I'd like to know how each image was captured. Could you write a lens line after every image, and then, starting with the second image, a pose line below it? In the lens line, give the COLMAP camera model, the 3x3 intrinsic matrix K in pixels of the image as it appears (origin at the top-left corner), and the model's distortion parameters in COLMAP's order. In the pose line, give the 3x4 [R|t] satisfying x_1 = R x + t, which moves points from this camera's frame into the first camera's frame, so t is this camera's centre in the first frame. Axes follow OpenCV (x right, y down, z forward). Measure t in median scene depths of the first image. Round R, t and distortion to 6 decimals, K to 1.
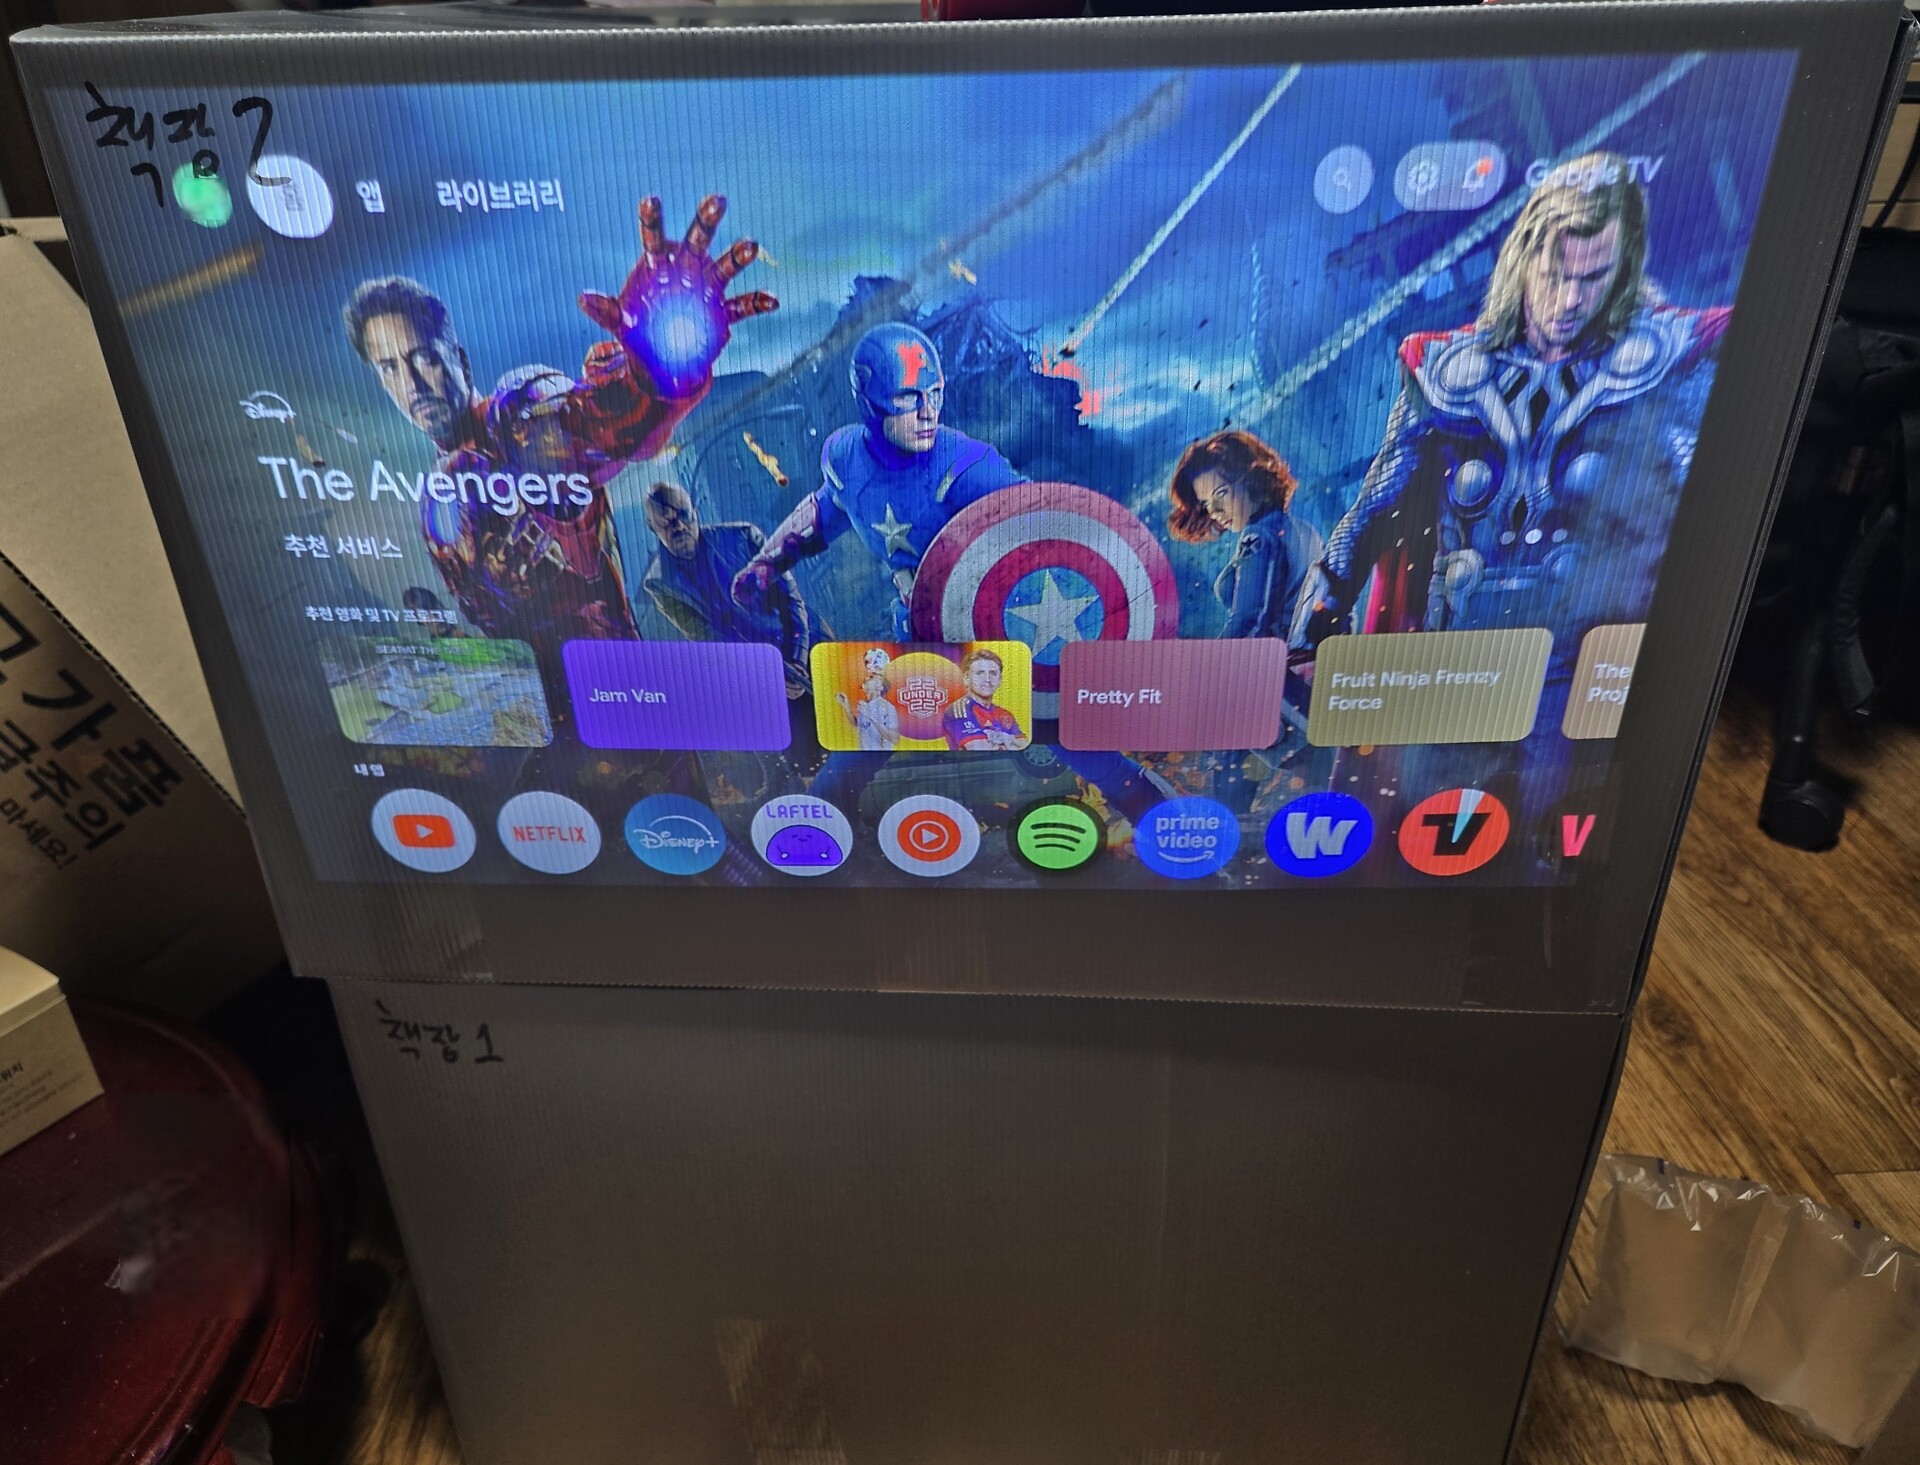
lens RADIAL K [[1387.0, 0, 923.7], [0, 1387.0, 724.4], [0, 0, 1]] dist [0.032862, -0.024095]
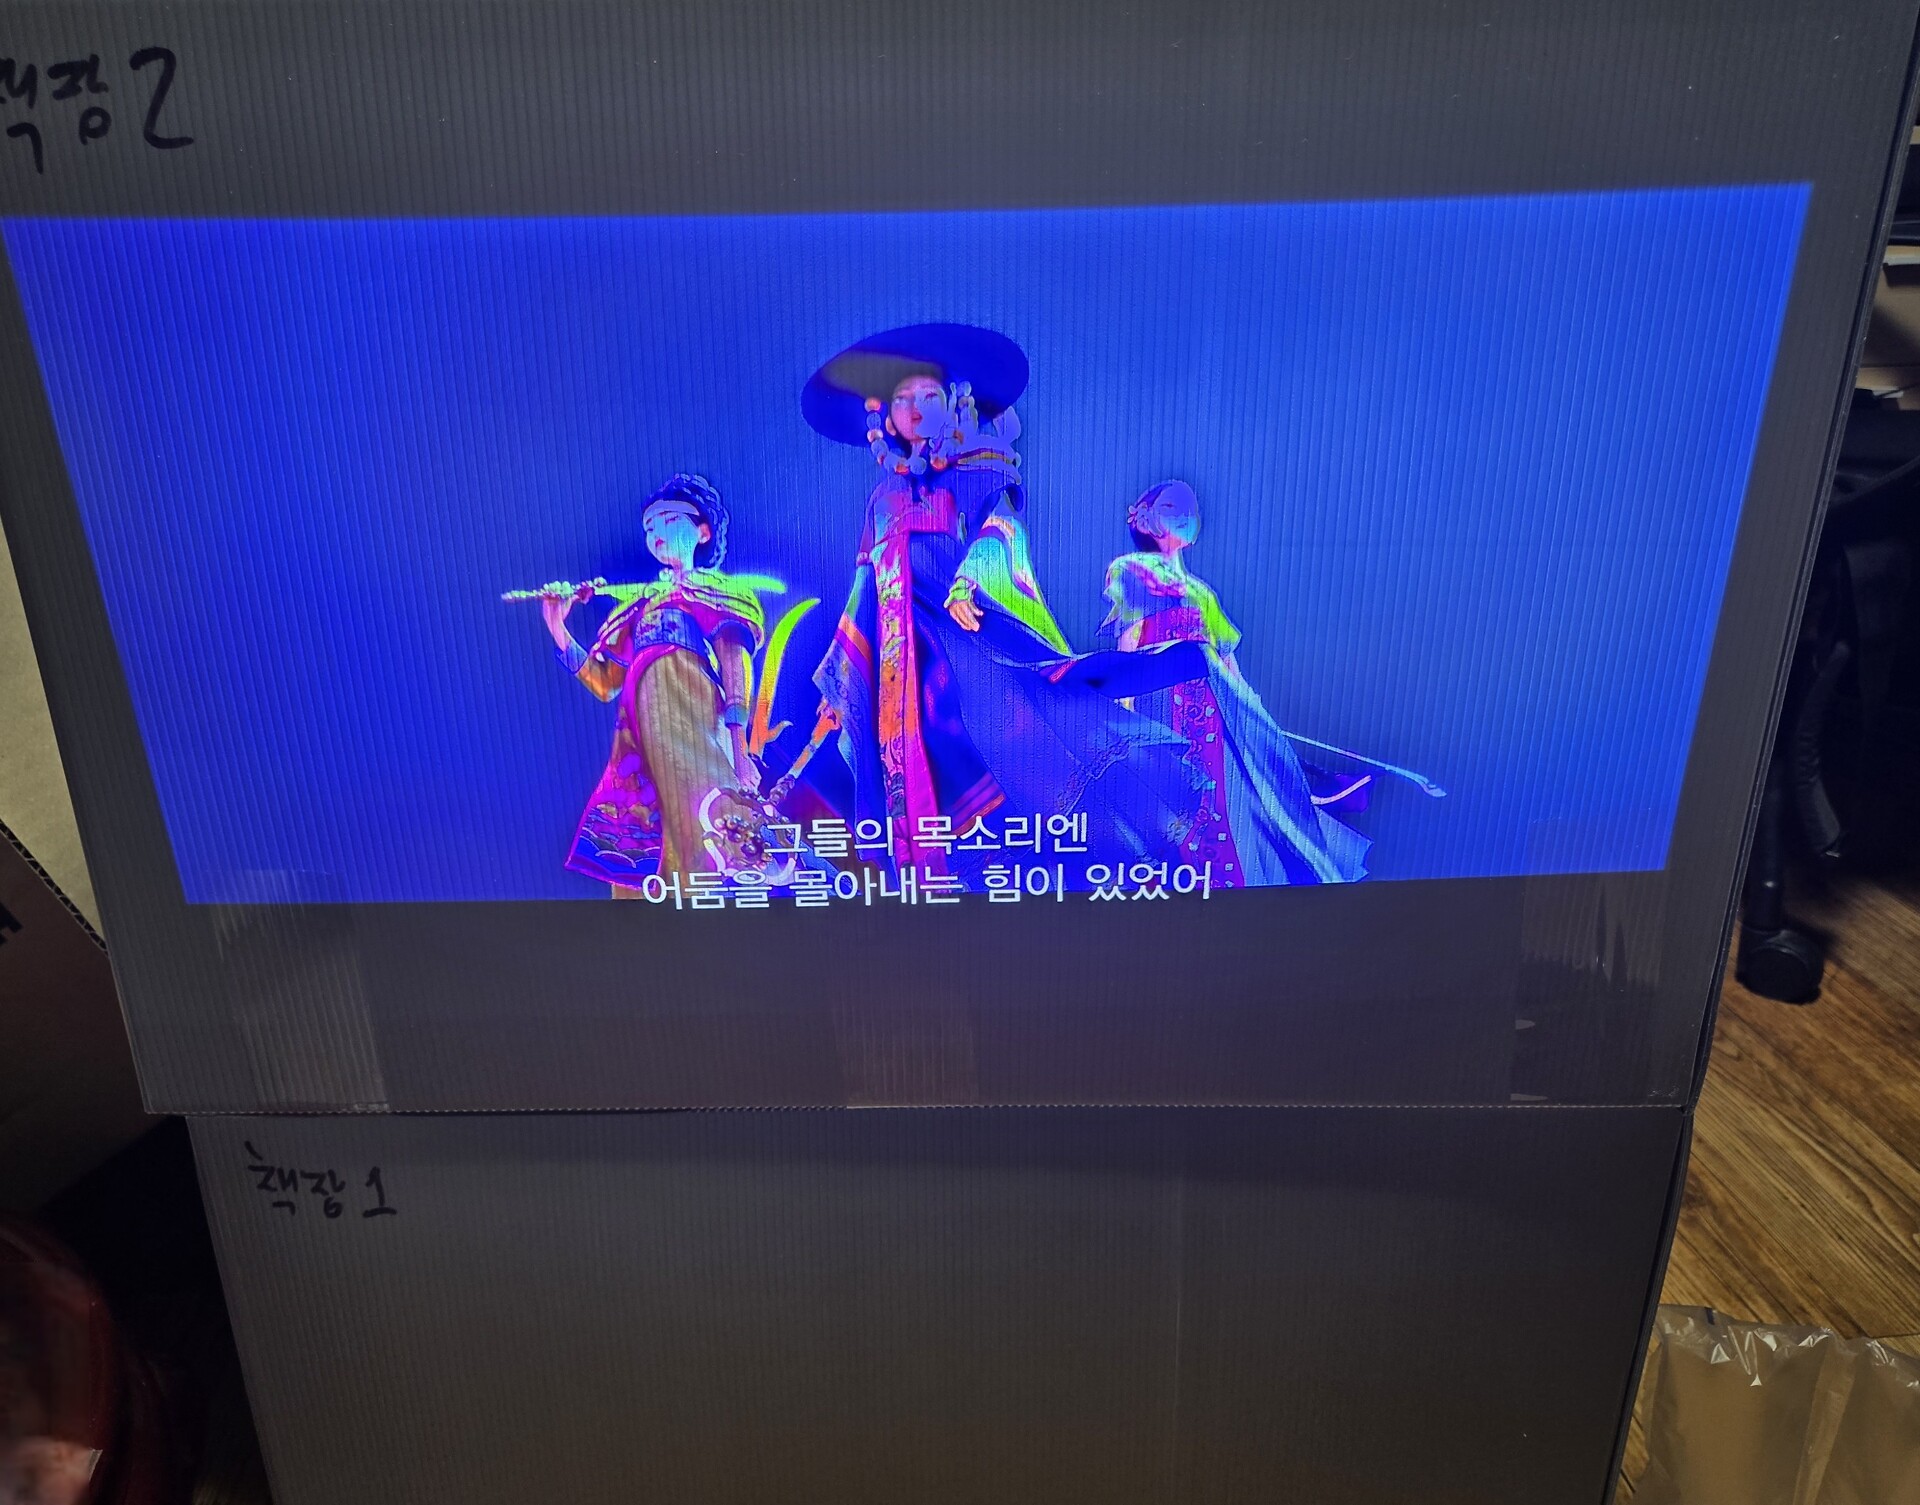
lens RADIAL K [[1451.9, 0, 924.1], [0, 1451.9, 757.7], [0, 0, 1]] dist [0.013683, -0.008258]
pose [[0.997924, -0.011666, 0.063339, -0.024237], [0.019742, 0.991524, -0.128416, 0.058054], [-0.061304, 0.129400, 0.989696, 0.049276]]
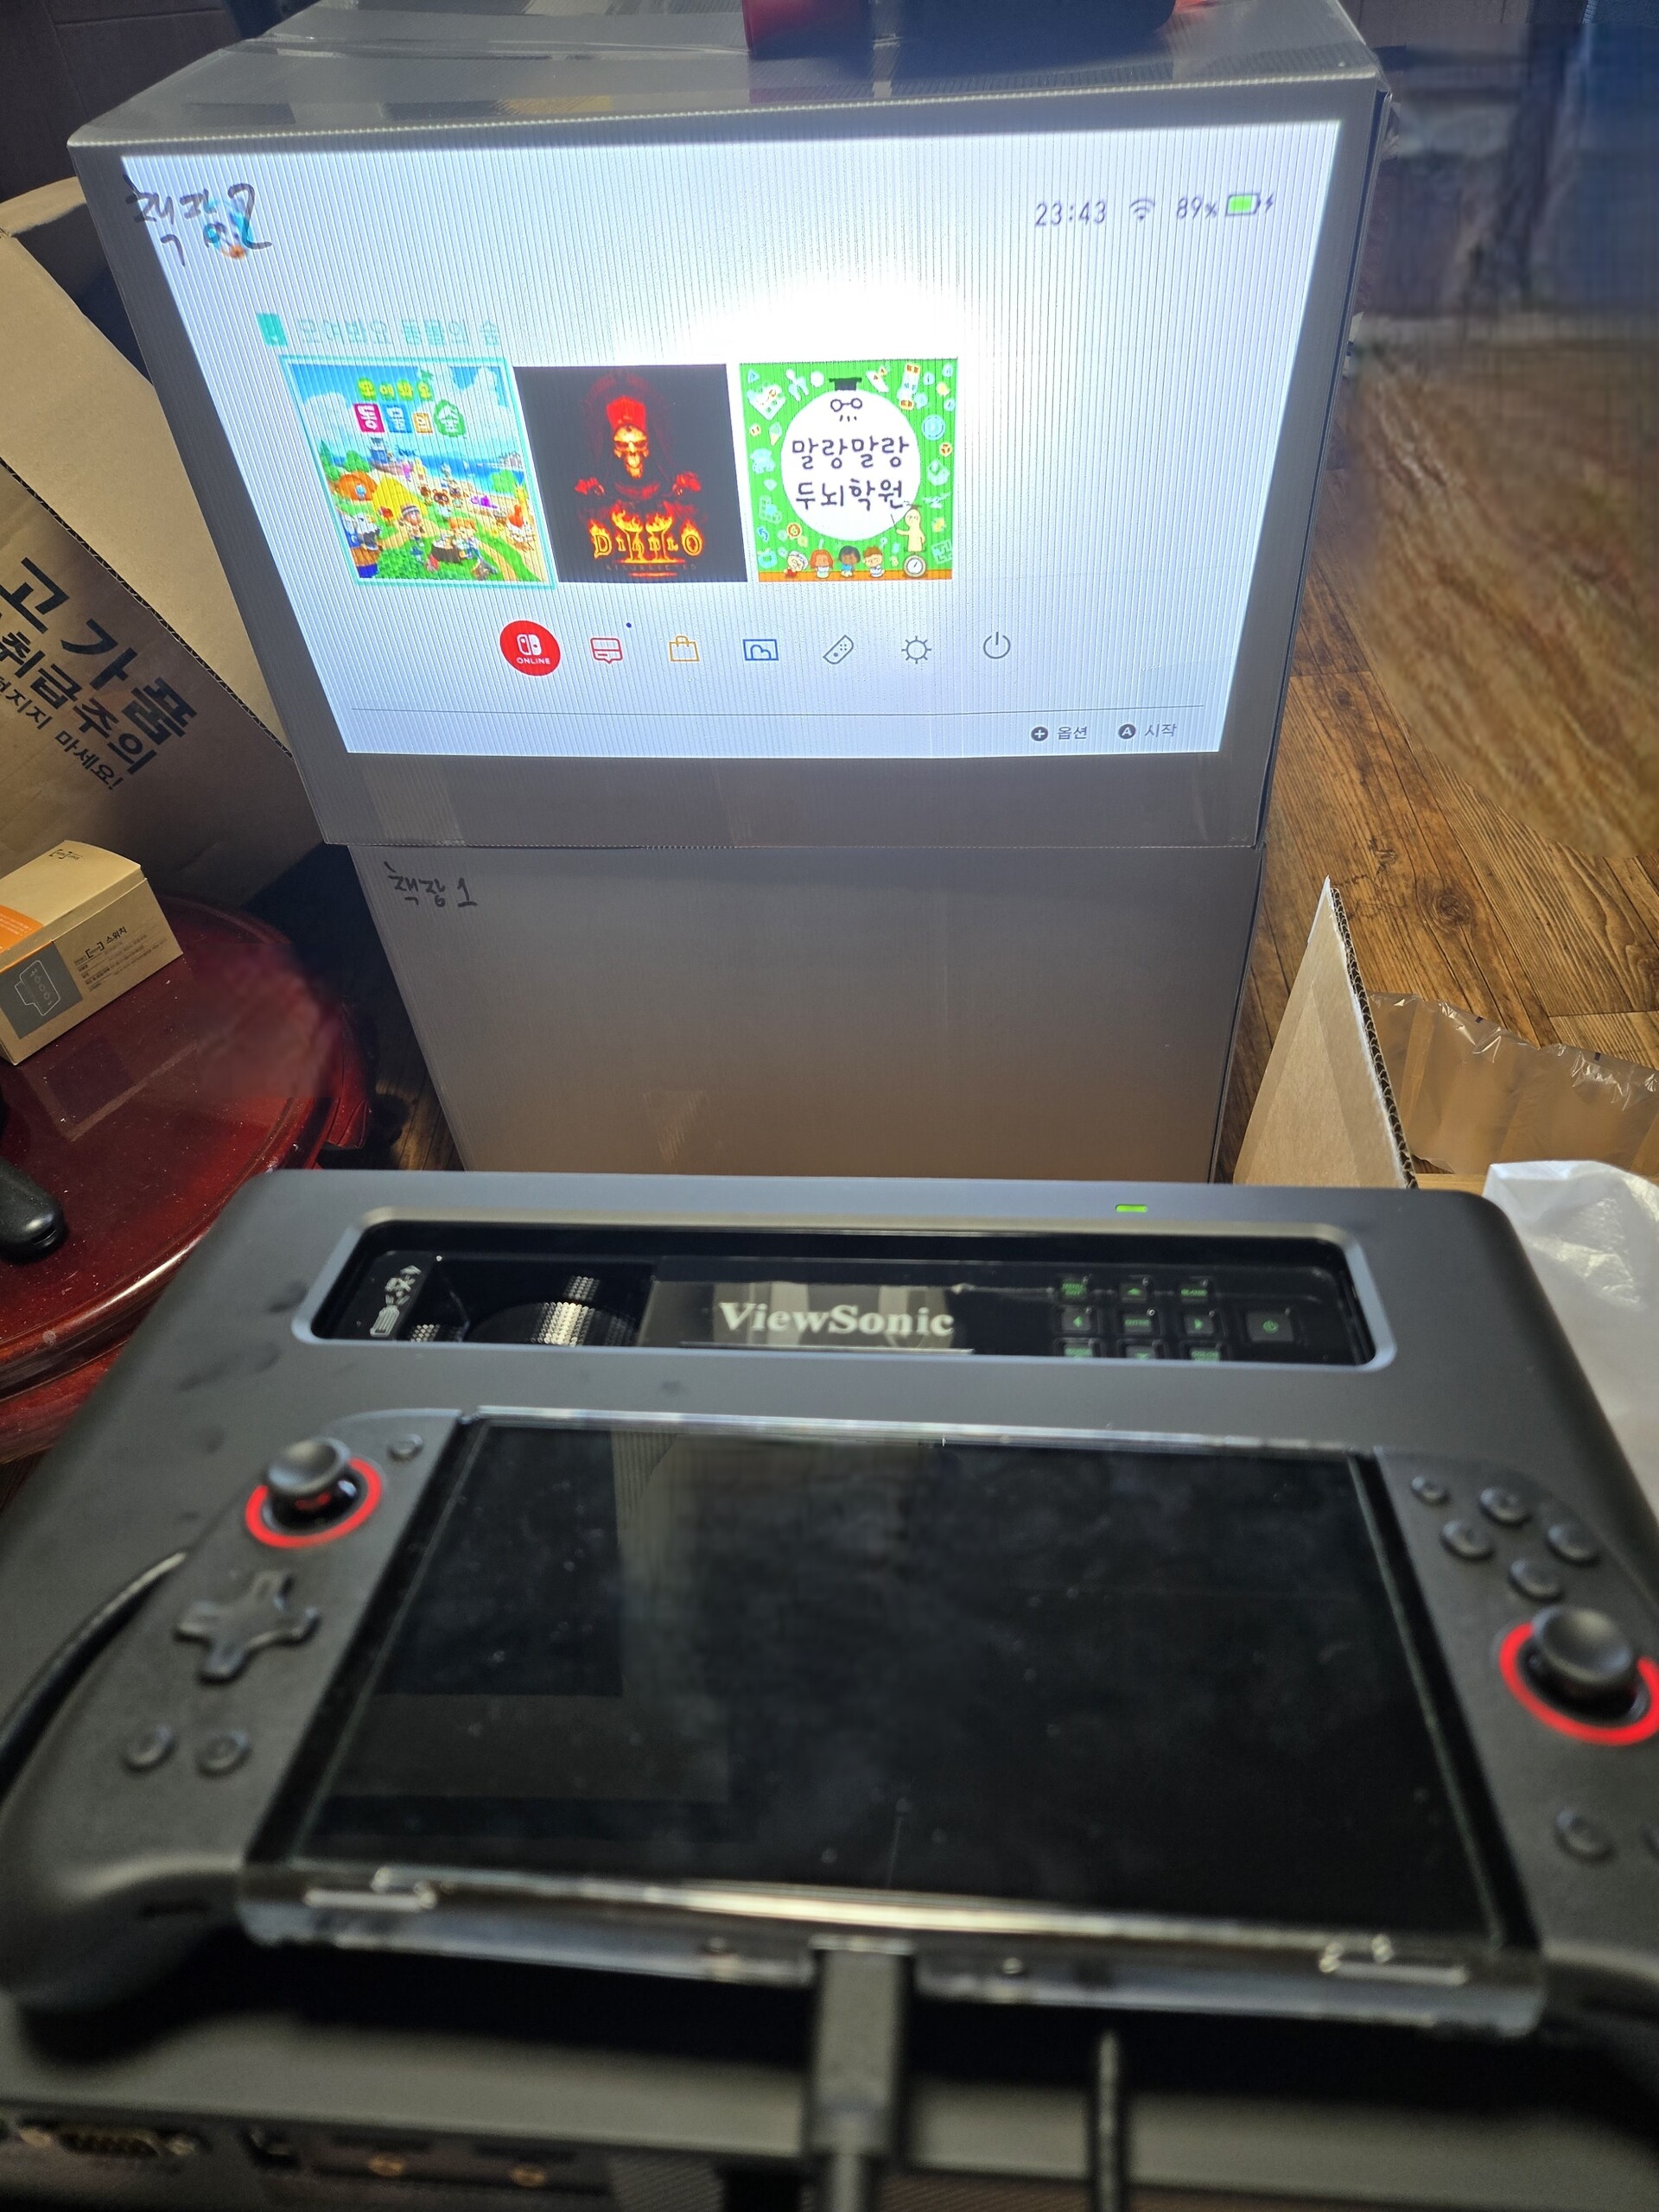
lens RADIAL K [[1485.3, 0, 841.4], [0, 1485.3, 1126.0], [0, 0, 1]] dist [0.038128, -0.014709]
pose [[0.999050, -0.012067, -0.041868, 0.084096], [0.023570, 0.957835, 0.286352, 0.021258], [0.036647, -0.287067, 0.957209, -0.328174]]
